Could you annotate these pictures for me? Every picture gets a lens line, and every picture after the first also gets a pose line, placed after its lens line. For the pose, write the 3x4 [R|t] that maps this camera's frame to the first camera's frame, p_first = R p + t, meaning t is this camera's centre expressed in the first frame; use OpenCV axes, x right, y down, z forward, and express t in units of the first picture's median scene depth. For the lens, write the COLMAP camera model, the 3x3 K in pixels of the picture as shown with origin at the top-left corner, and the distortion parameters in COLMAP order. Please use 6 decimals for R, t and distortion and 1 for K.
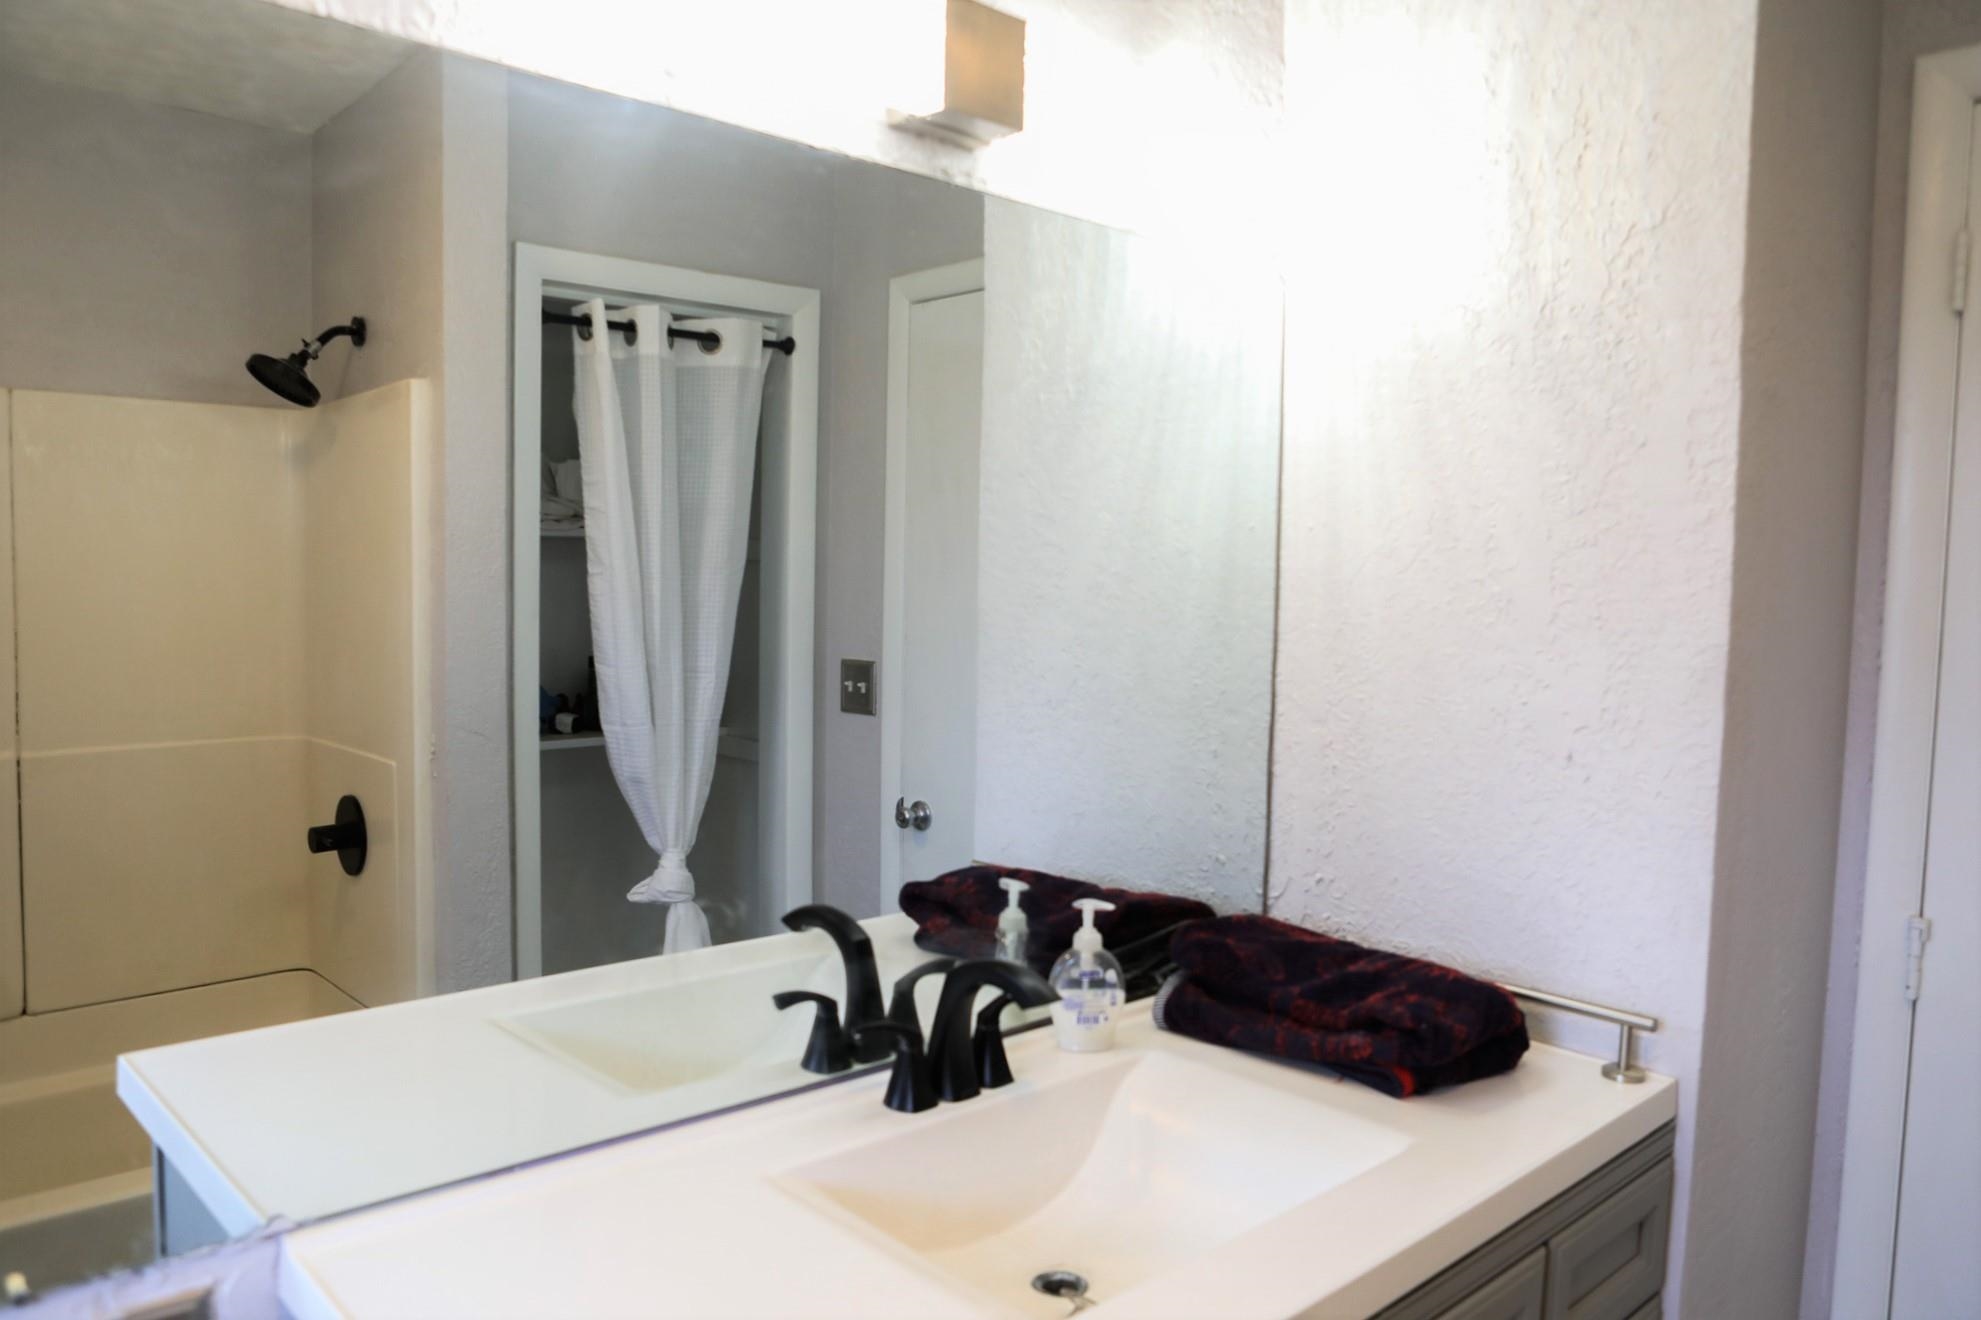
lens RADIAL K [[1404.7, 0, 993.8], [0, 1404.7, 667.2], [0, 0, 1]] dist [-0.103910, 0.068858]
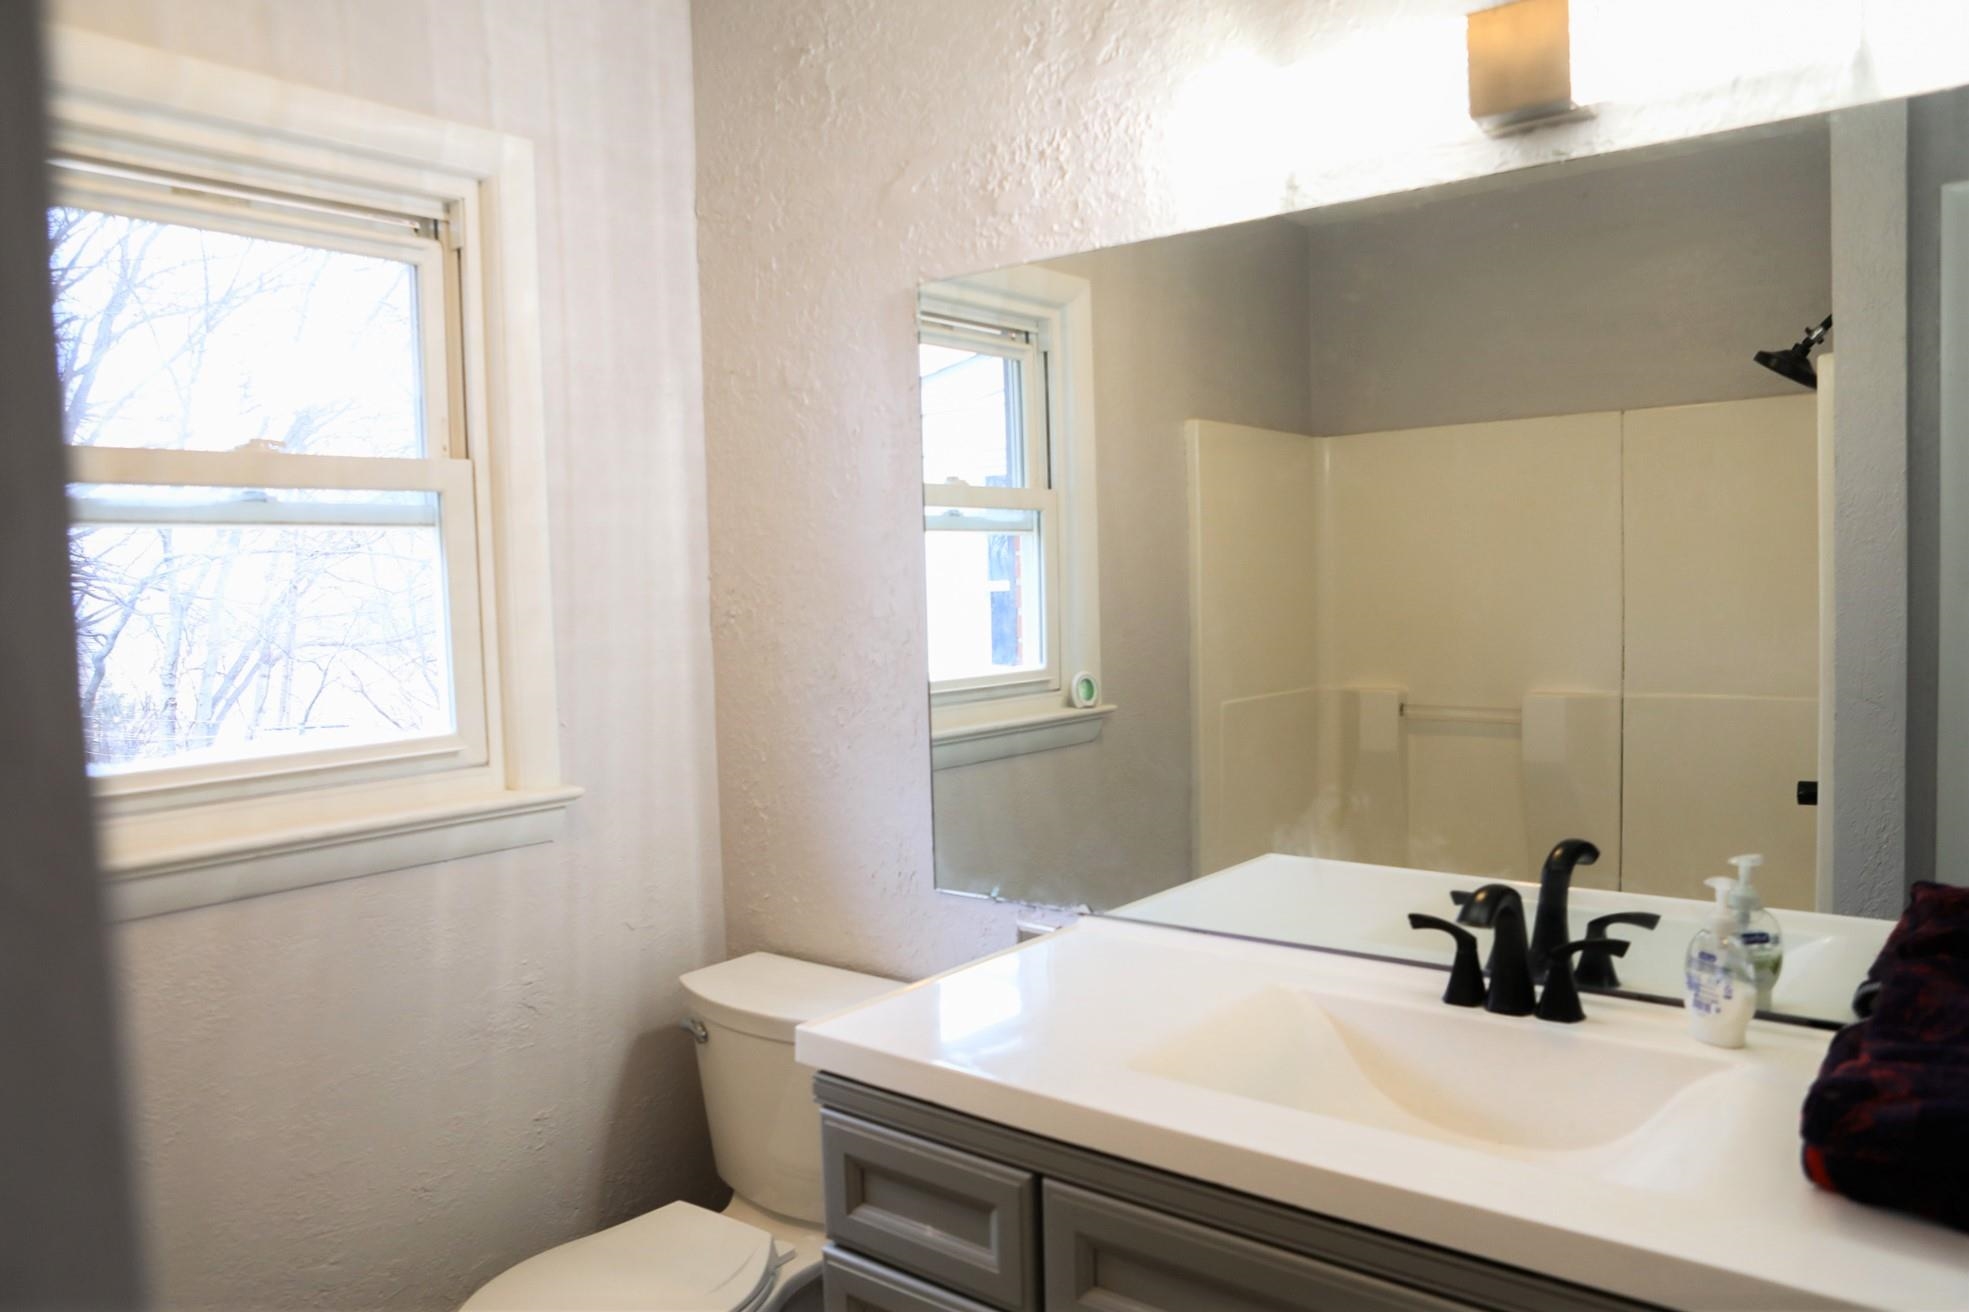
lens RADIAL K [[1421.3, 0, 983.9], [0, 1421.3, 660.6], [0, 0, 1]] dist [-0.106792, 0.073637]
pose [[0.128486, 0.040107, -0.990900, 0.512573], [-0.031751, 0.998836, 0.036312, 0.003864], [0.991203, 0.026796, 0.129610, 0.229117]]
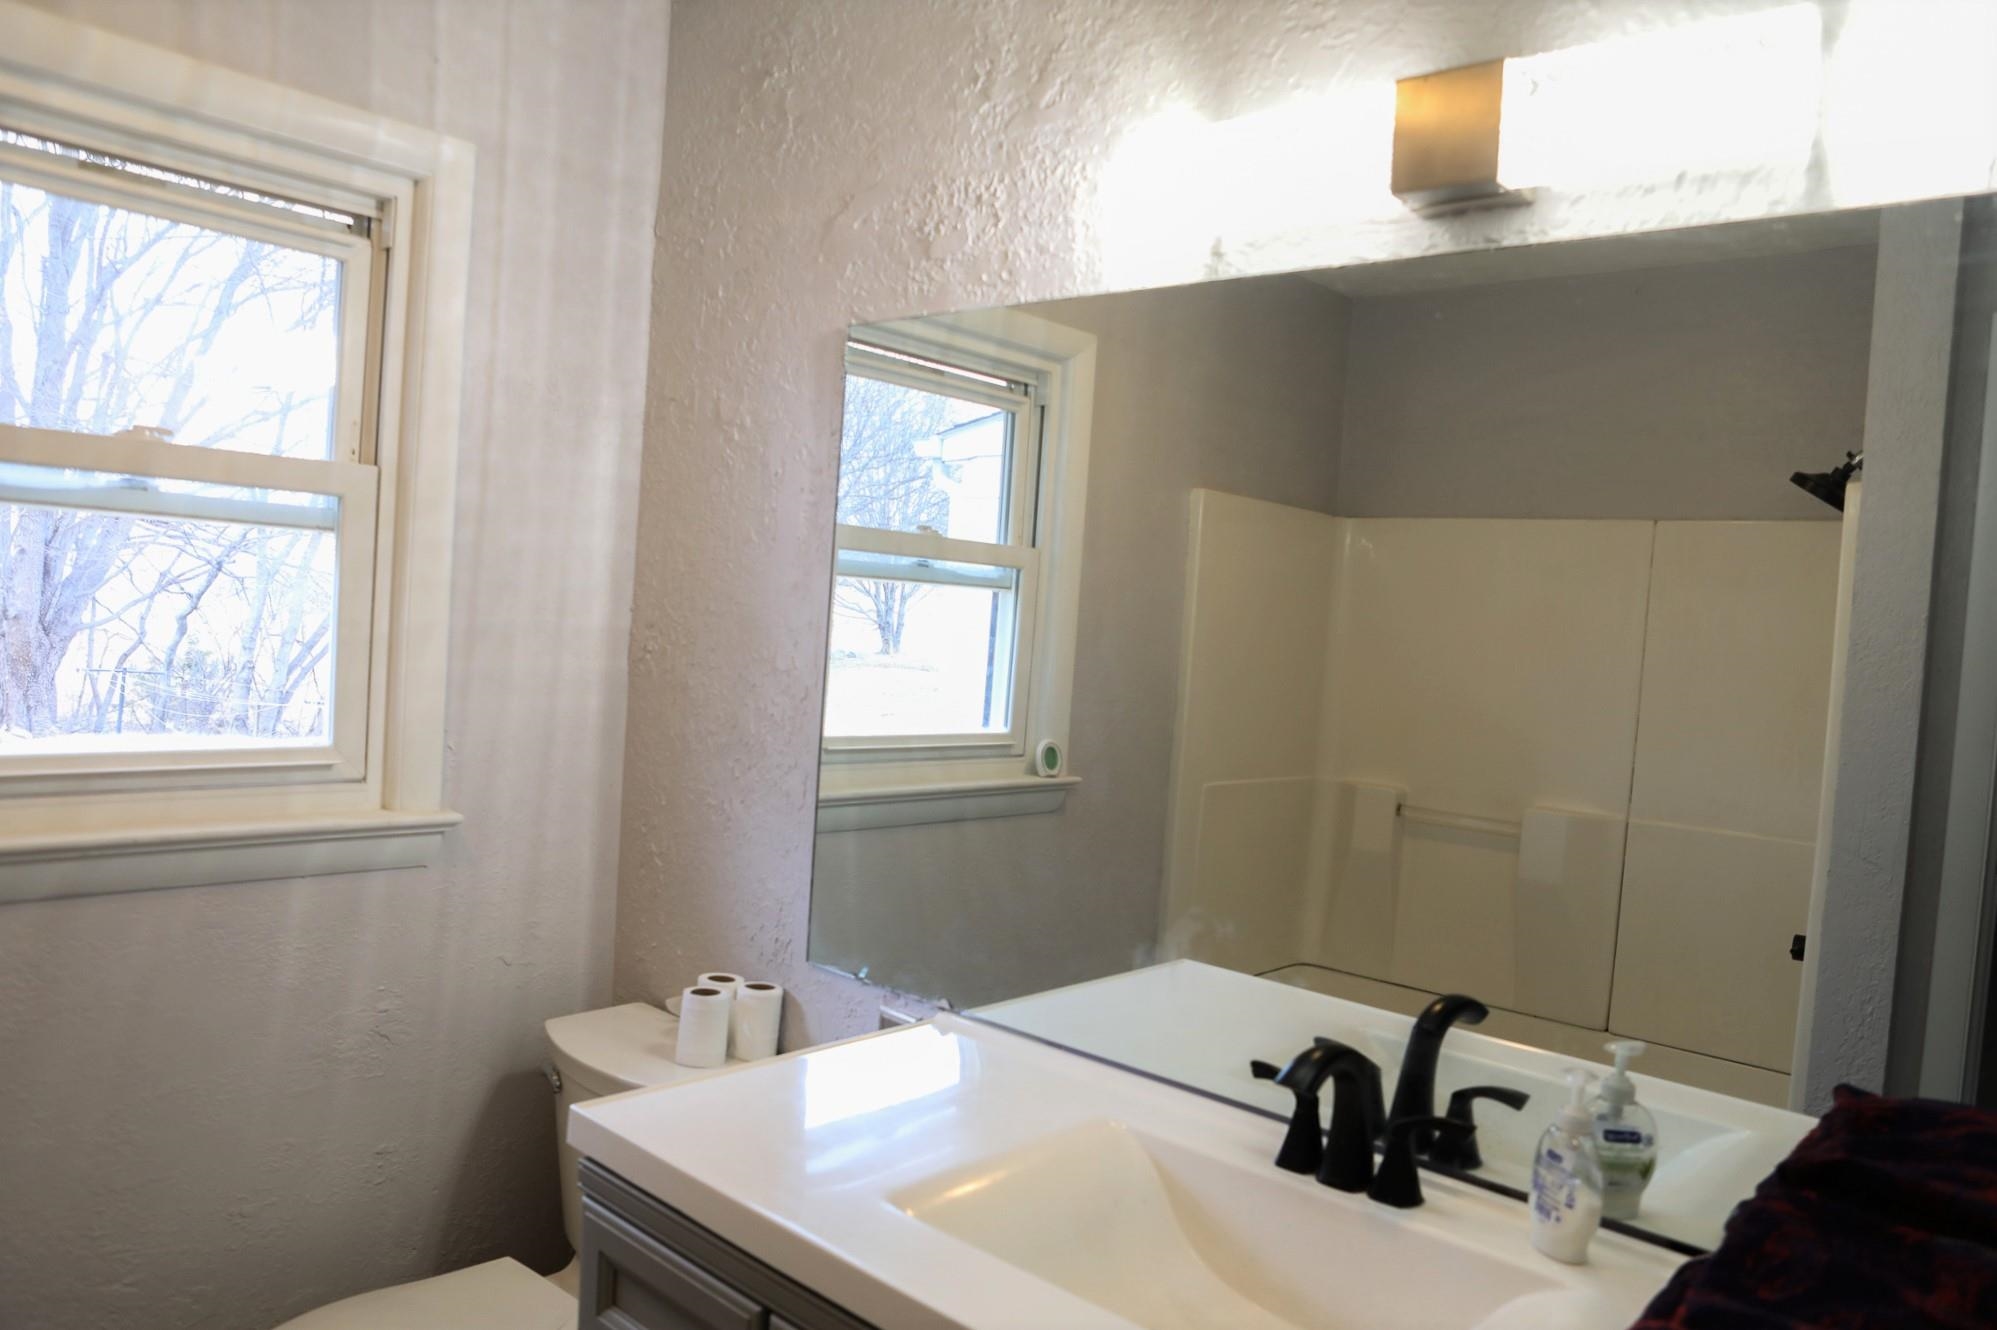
lens RADIAL K [[1416.0, 0, 1001.8], [0, 1416.0, 672.3], [0, 0, 1]] dist [-0.103910, 0.068858]
pose [[0.077234, 0.031731, -0.996508, 0.474635], [-0.129498, 0.991346, 0.021530, -0.019867], [0.988567, 0.127383, 0.080675, 0.329902]]
